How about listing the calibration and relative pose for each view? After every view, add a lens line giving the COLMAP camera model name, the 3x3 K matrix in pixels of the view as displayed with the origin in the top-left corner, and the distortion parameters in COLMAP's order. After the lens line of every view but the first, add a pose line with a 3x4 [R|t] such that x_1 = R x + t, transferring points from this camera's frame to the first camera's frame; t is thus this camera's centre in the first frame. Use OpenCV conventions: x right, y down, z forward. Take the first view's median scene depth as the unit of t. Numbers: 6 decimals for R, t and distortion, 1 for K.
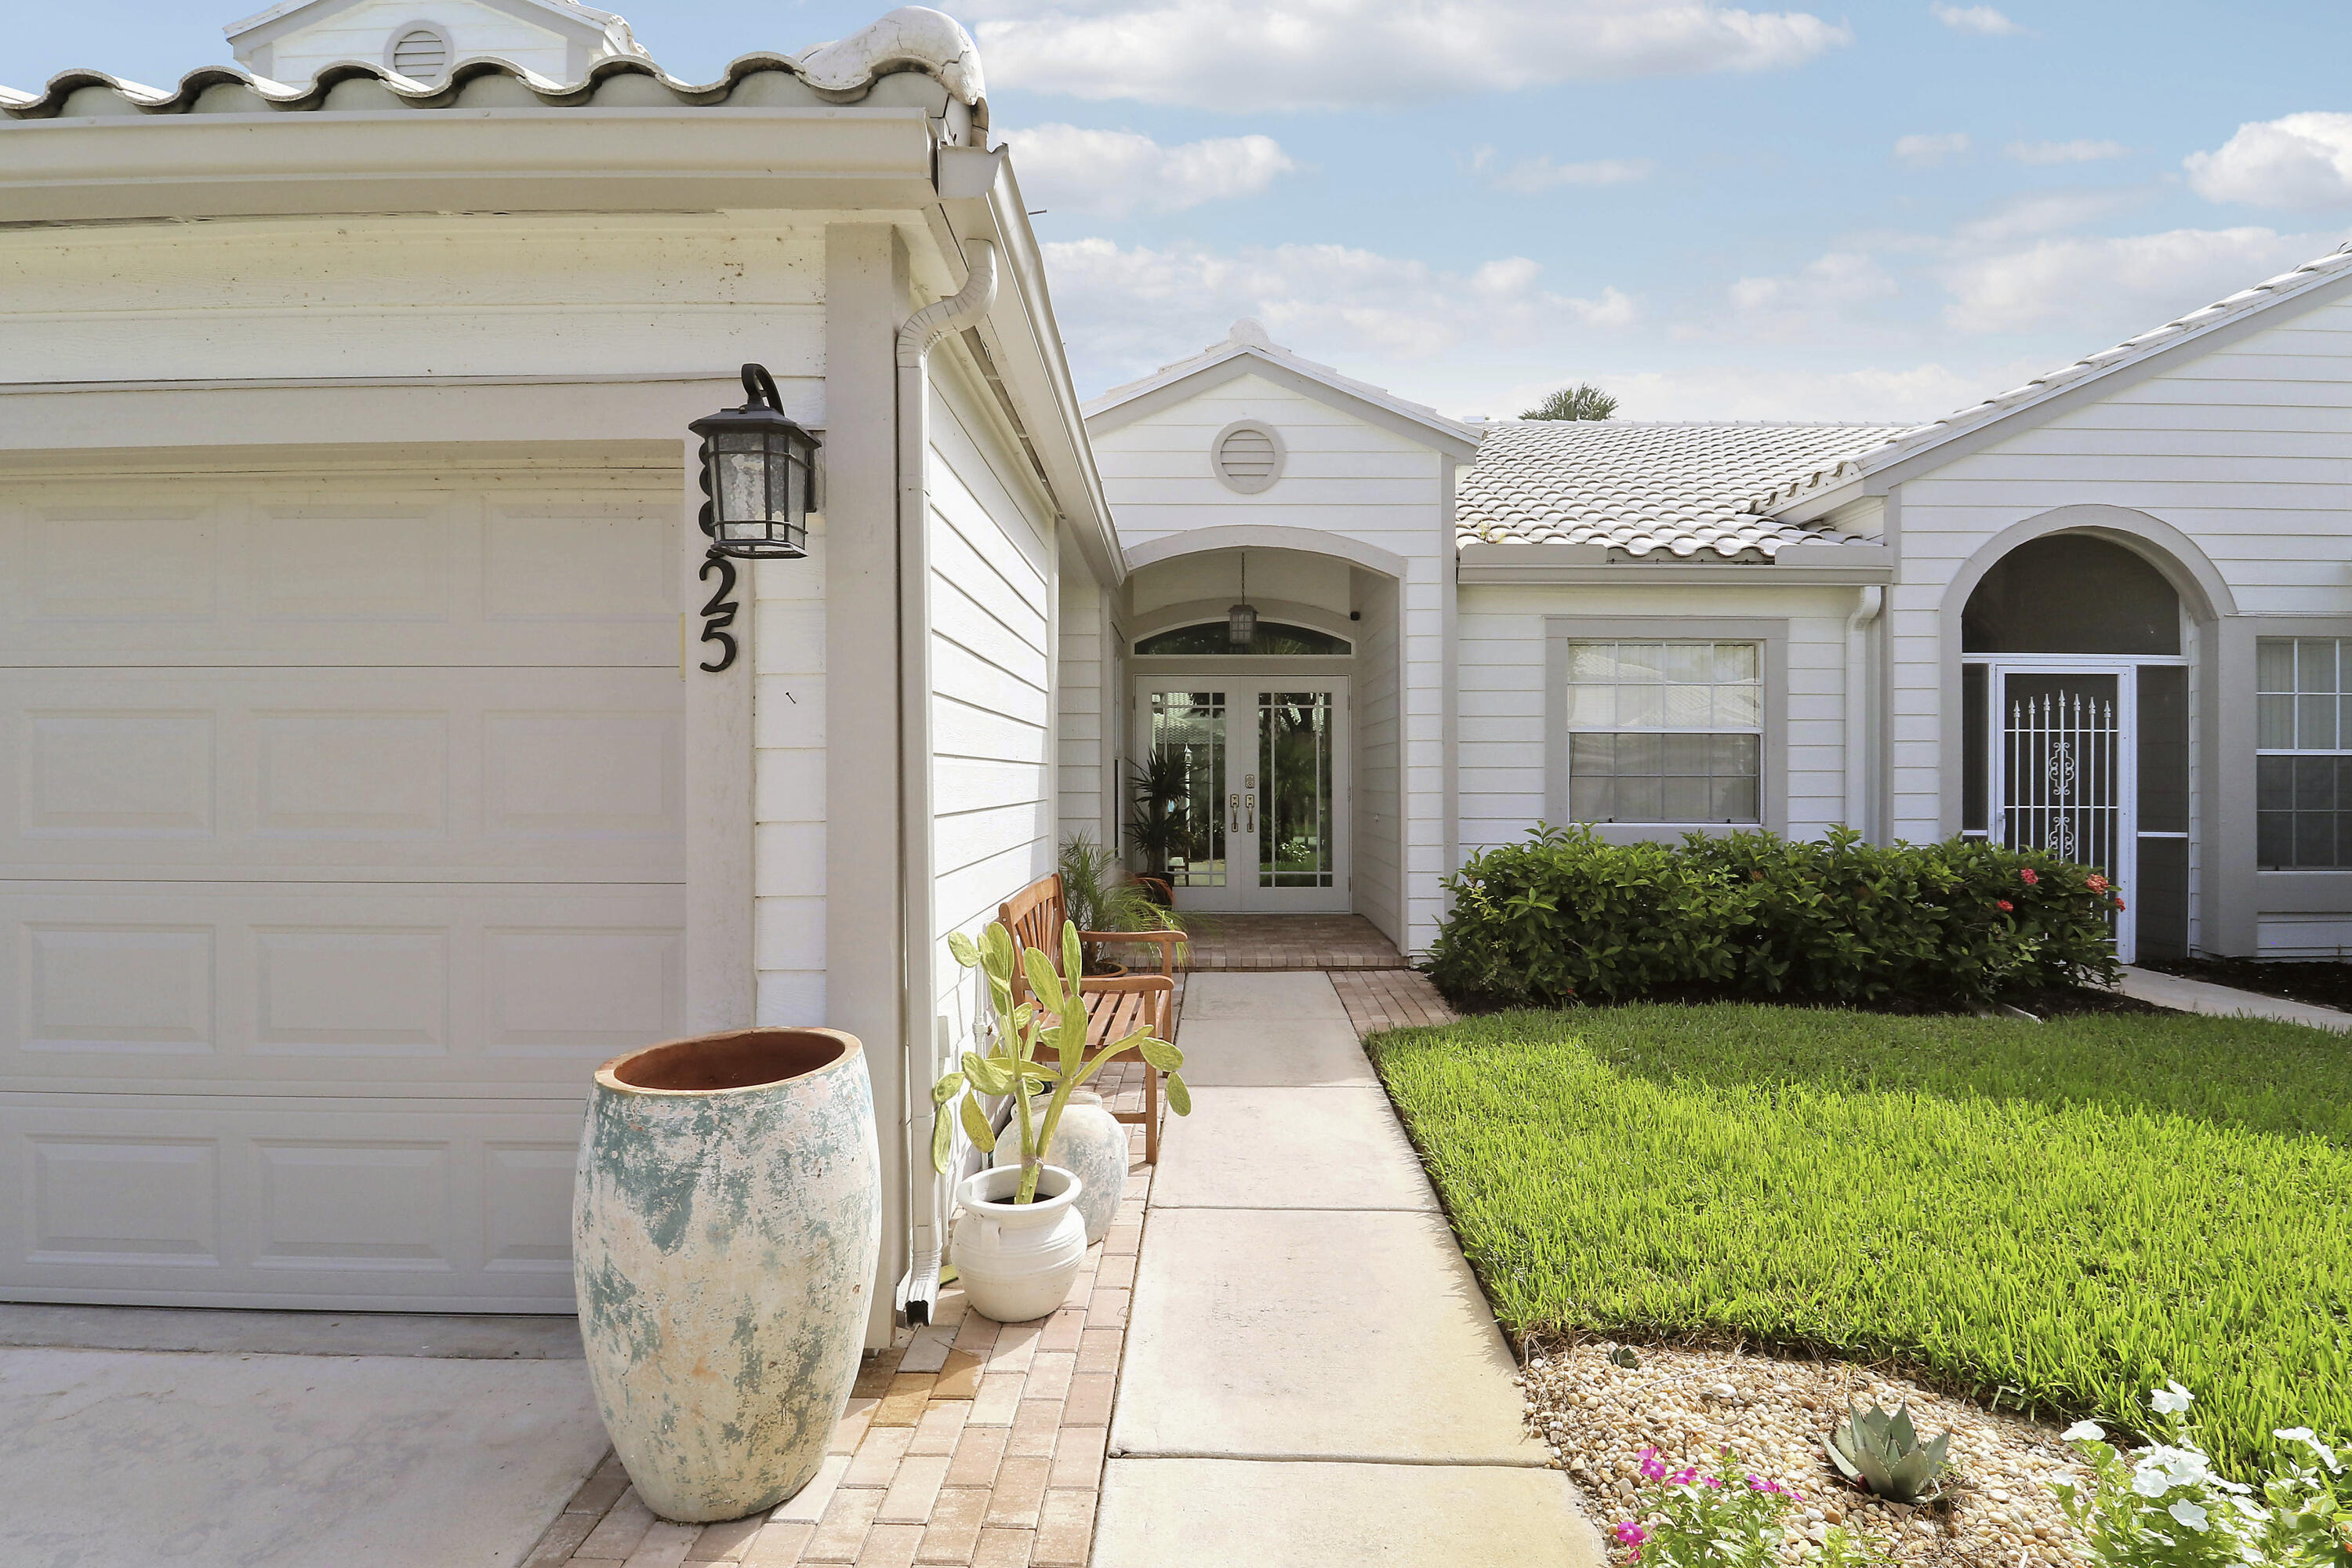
lens RADIAL K [[1099.7, 0, 1188.3], [0, 1099.7, 783.4], [0, 0, 1]] dist [-0.016245, -0.000106]
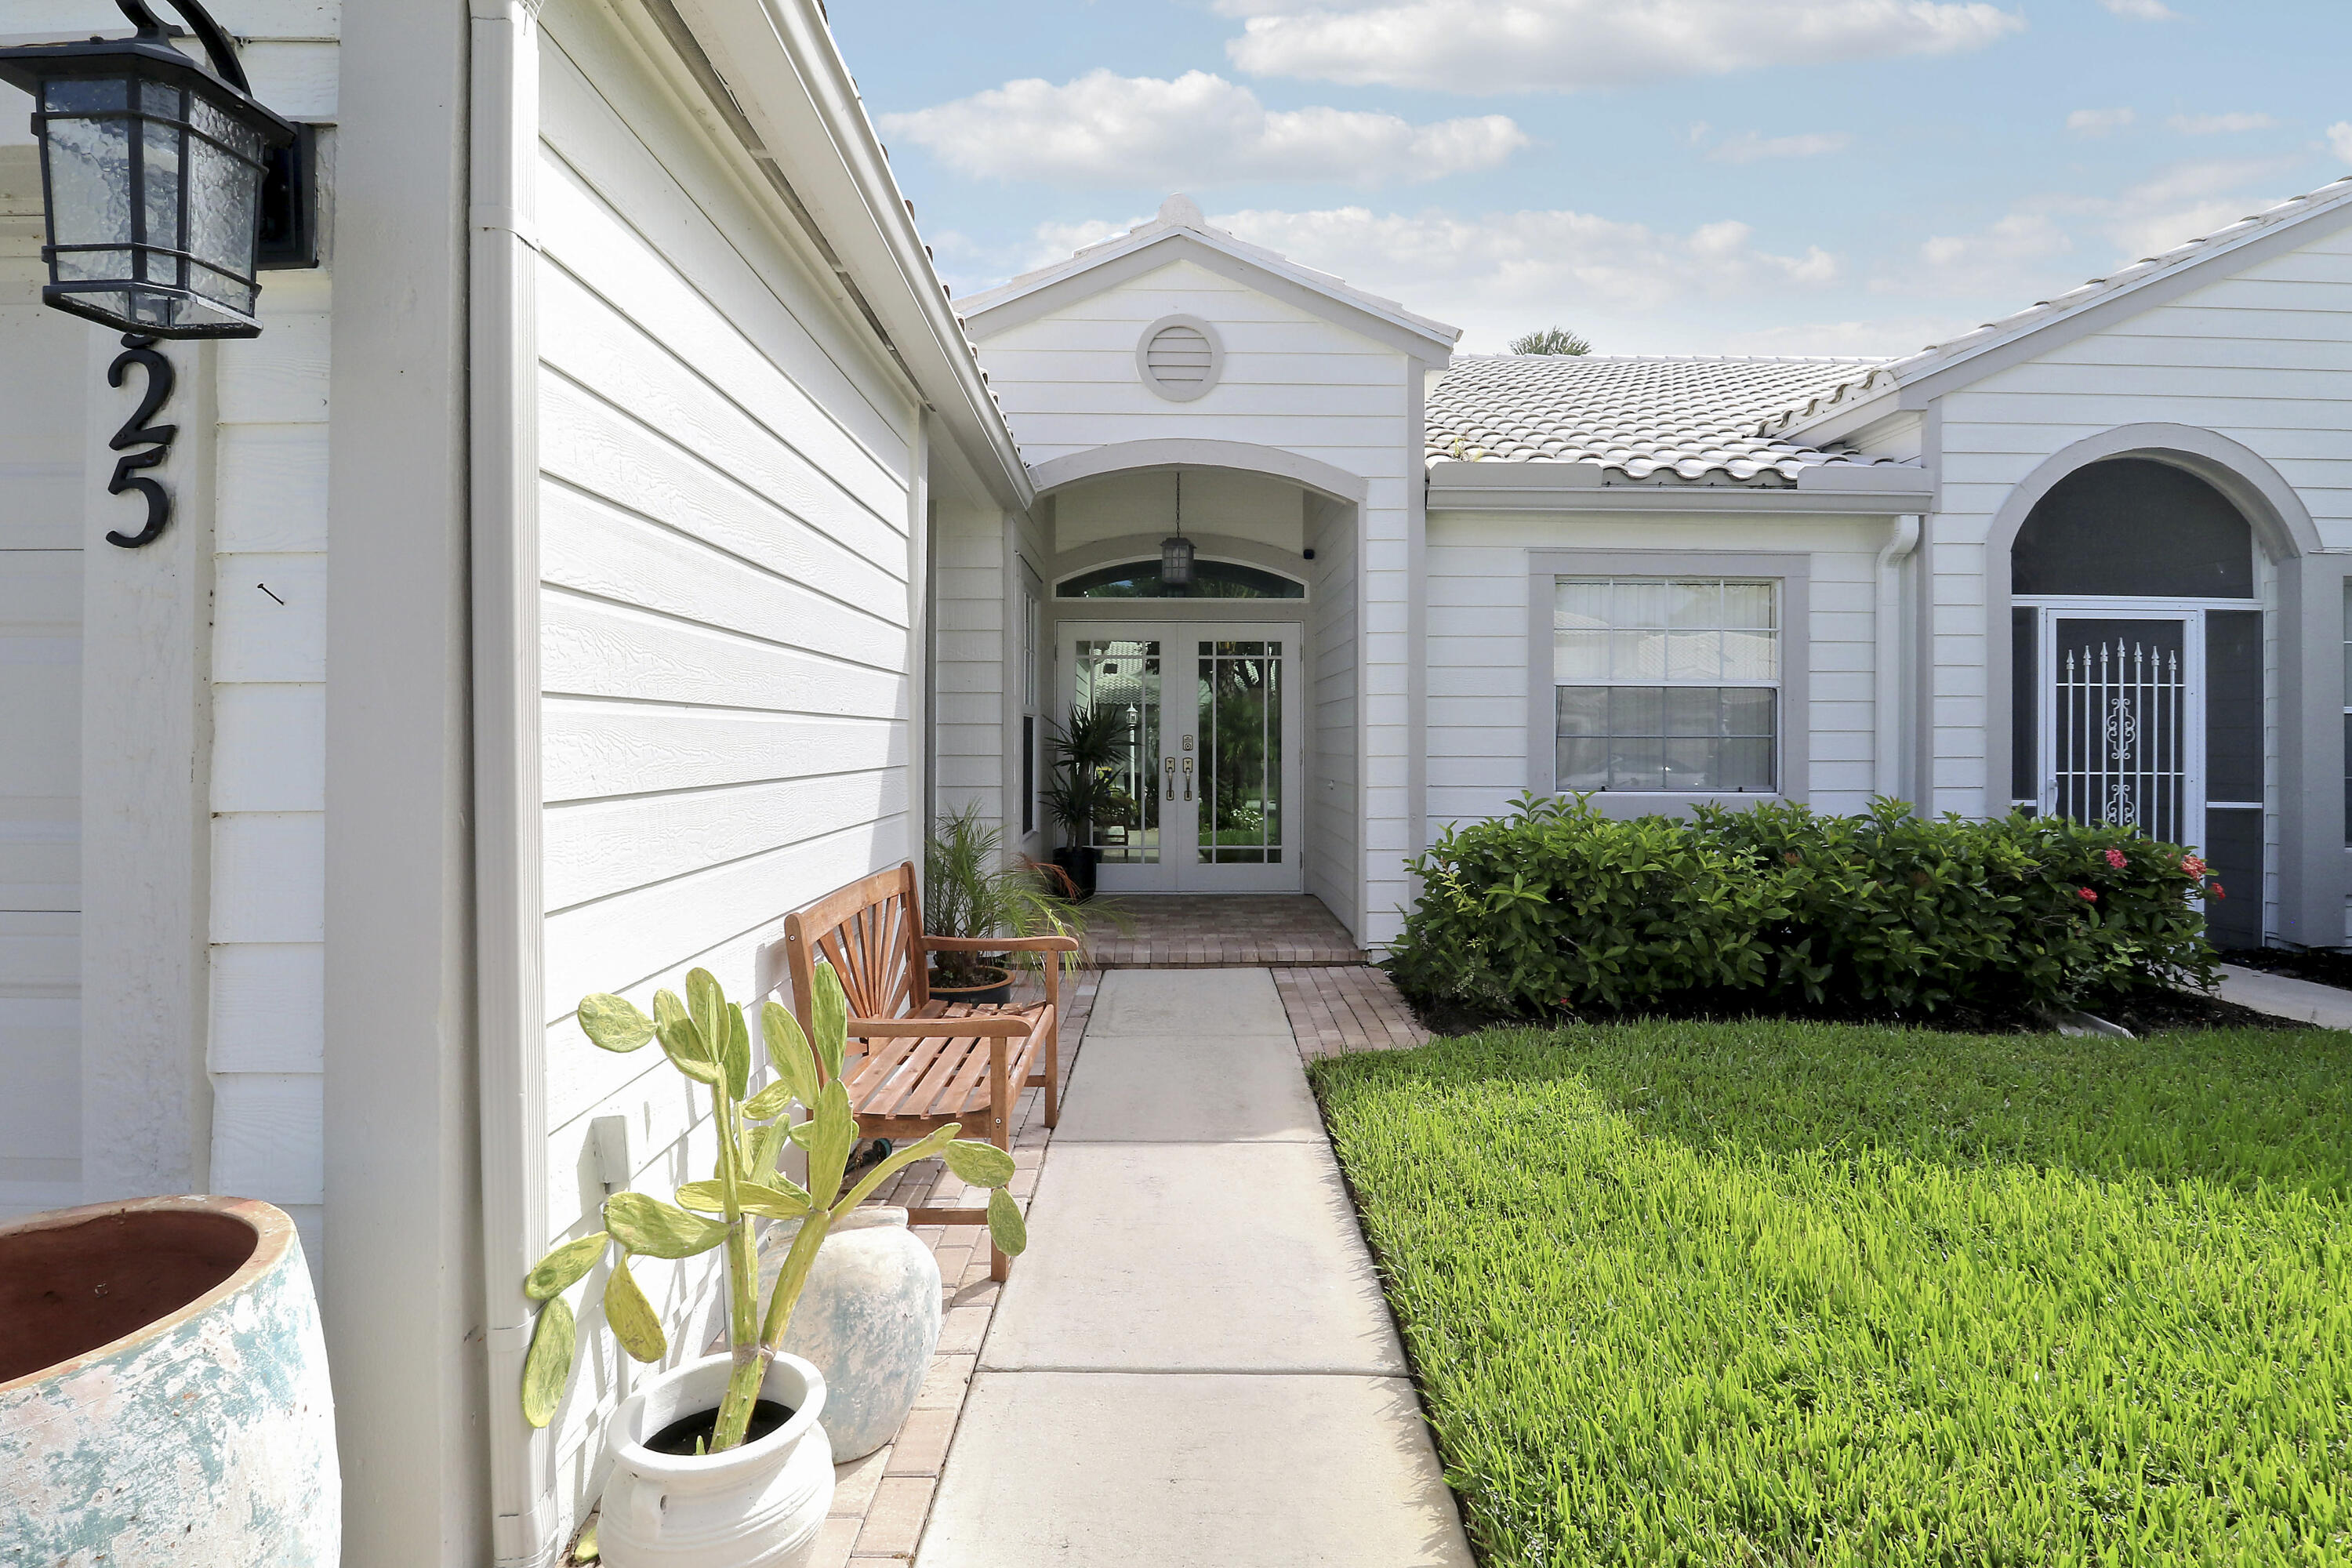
lens RADIAL K [[1099.7, 0, 1170.6], [0, 1099.7, 765.4], [0, 0, 1]] dist [-0.016245, -0.000106]
pose [[0.999858, 0.000181, 0.016860, 0.035130], [-0.000490, 0.999832, 0.018328, 0.000045], [-0.016853, -0.018333, 0.999690, 0.160285]]
